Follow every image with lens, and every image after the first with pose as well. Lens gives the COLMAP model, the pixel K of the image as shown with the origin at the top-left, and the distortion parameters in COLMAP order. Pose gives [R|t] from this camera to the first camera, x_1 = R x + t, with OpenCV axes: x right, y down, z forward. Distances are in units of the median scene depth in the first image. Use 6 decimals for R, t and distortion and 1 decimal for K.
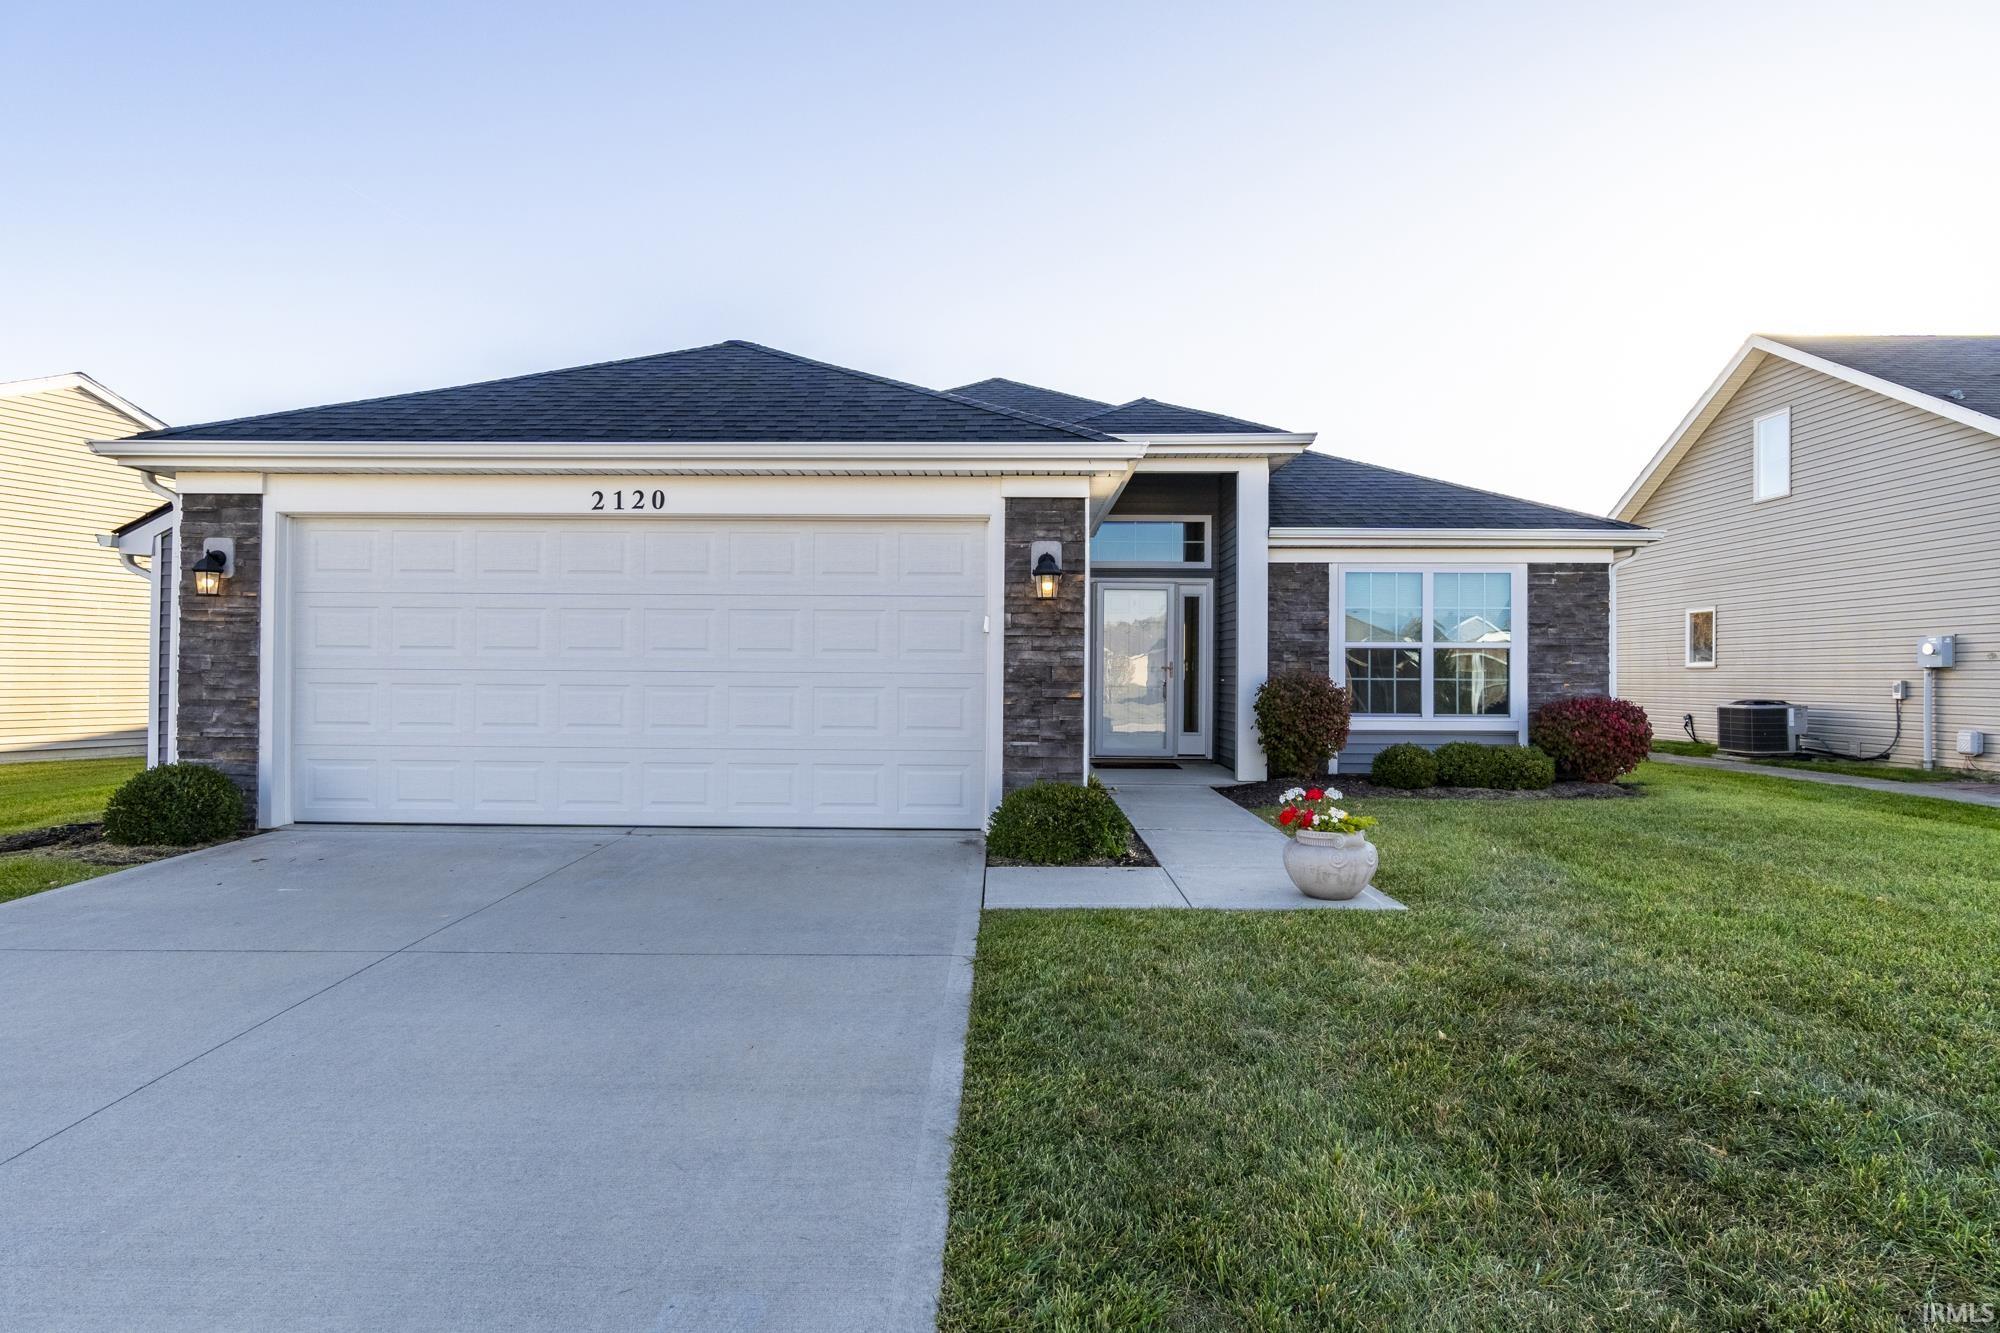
lens RADIAL K [[1092.6, 0, 994.3], [0, 1092.6, 668.8], [0, 0, 1]] dist [-0.004092, -0.000347]
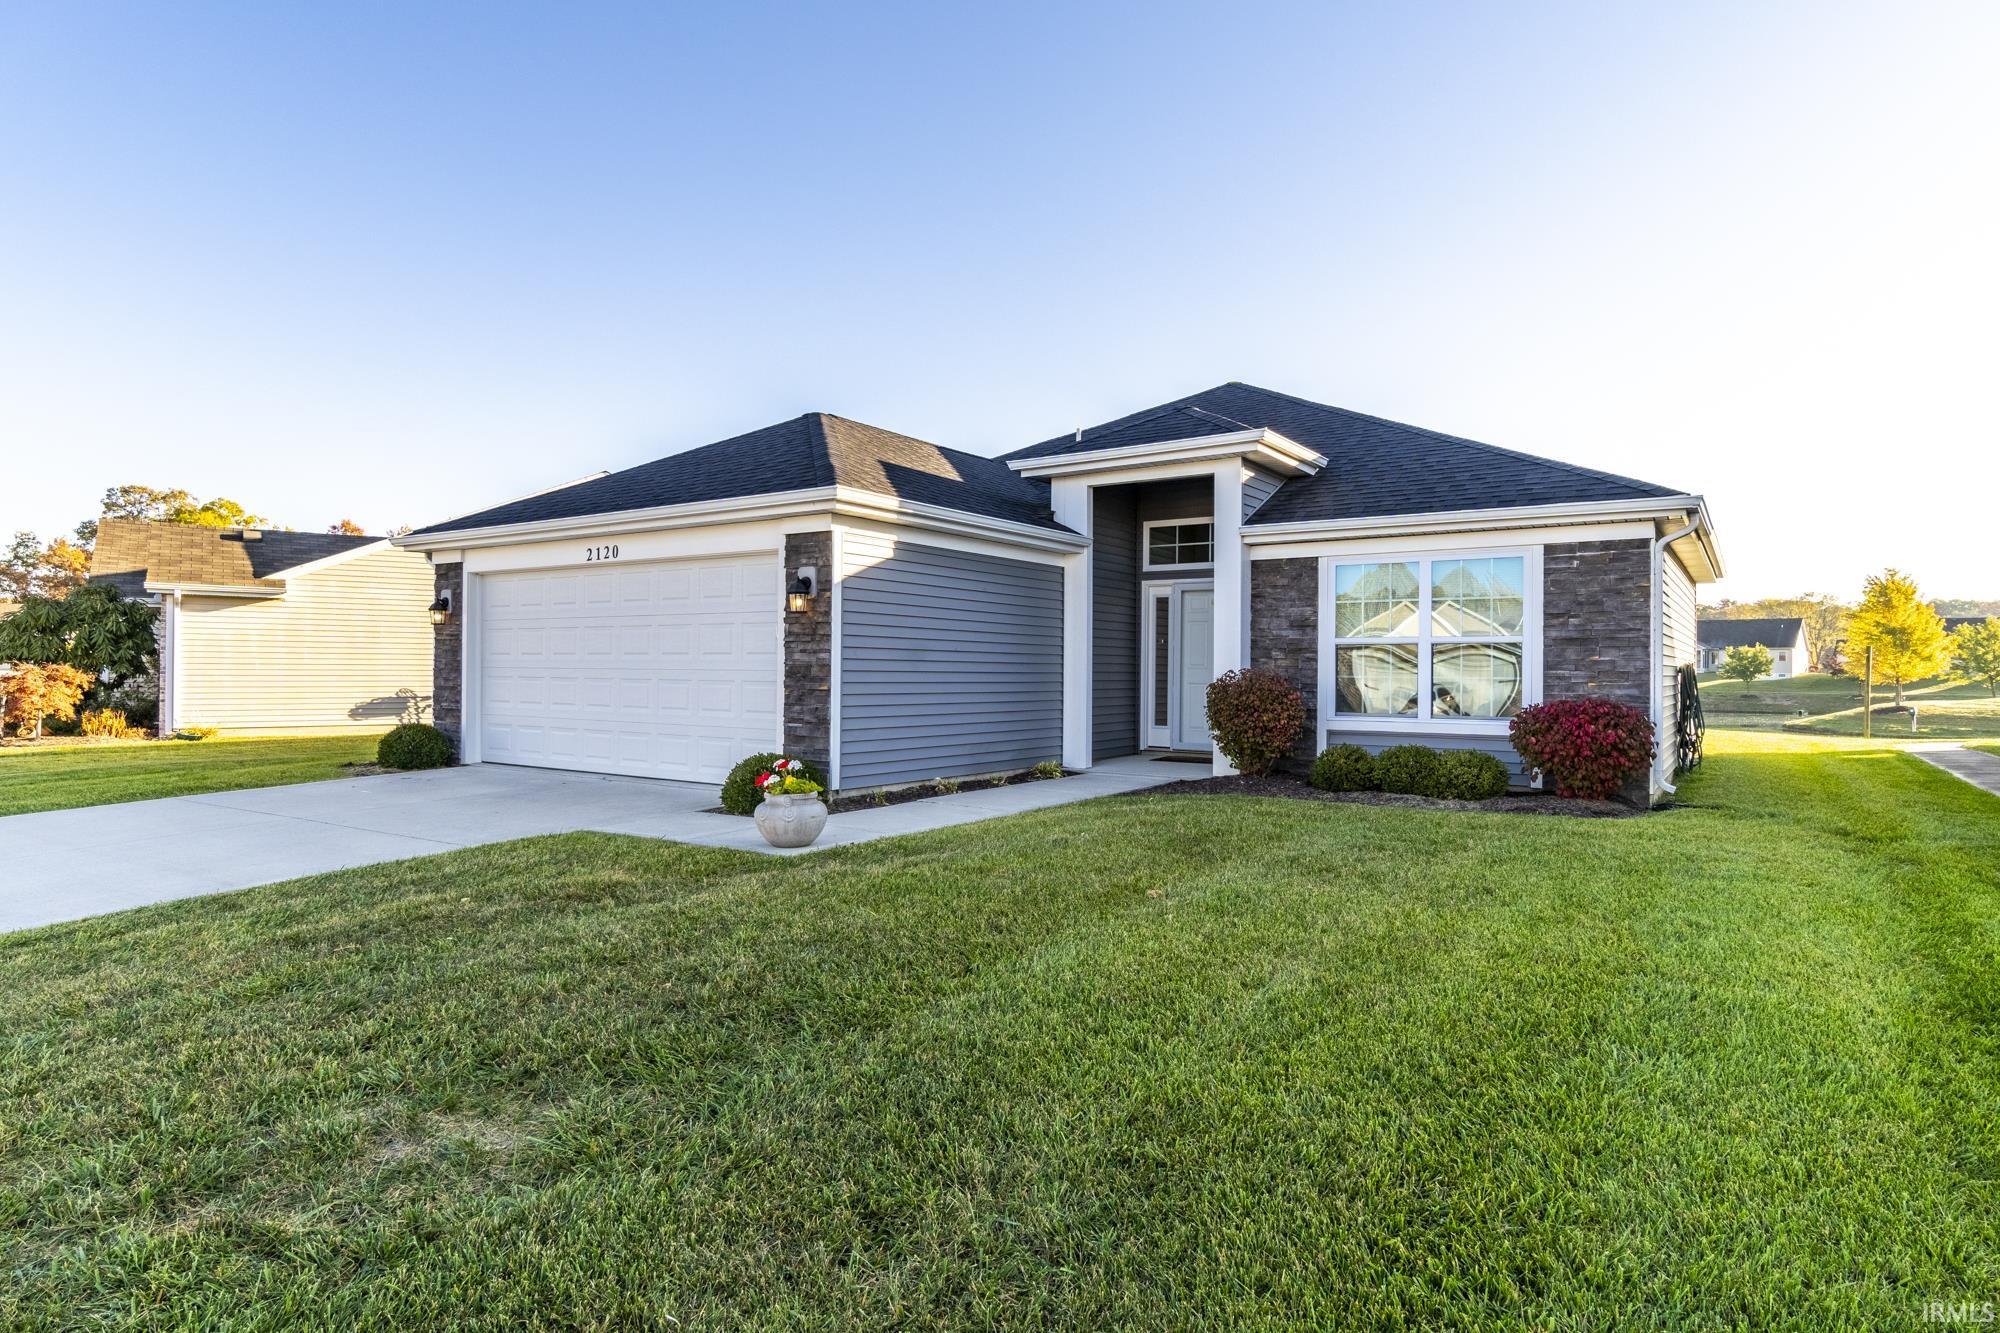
lens RADIAL K [[1092.6, 0, 994.3], [0, 1092.6, 668.8], [0, 0, 1]] dist [-0.004092, -0.000347]
pose [[0.840403, -0.000555, -0.541962, 0.608635], [0.001857, 0.999997, 0.001855, 0.000136], [0.541959, -0.002565, 0.840401, 0.030118]]
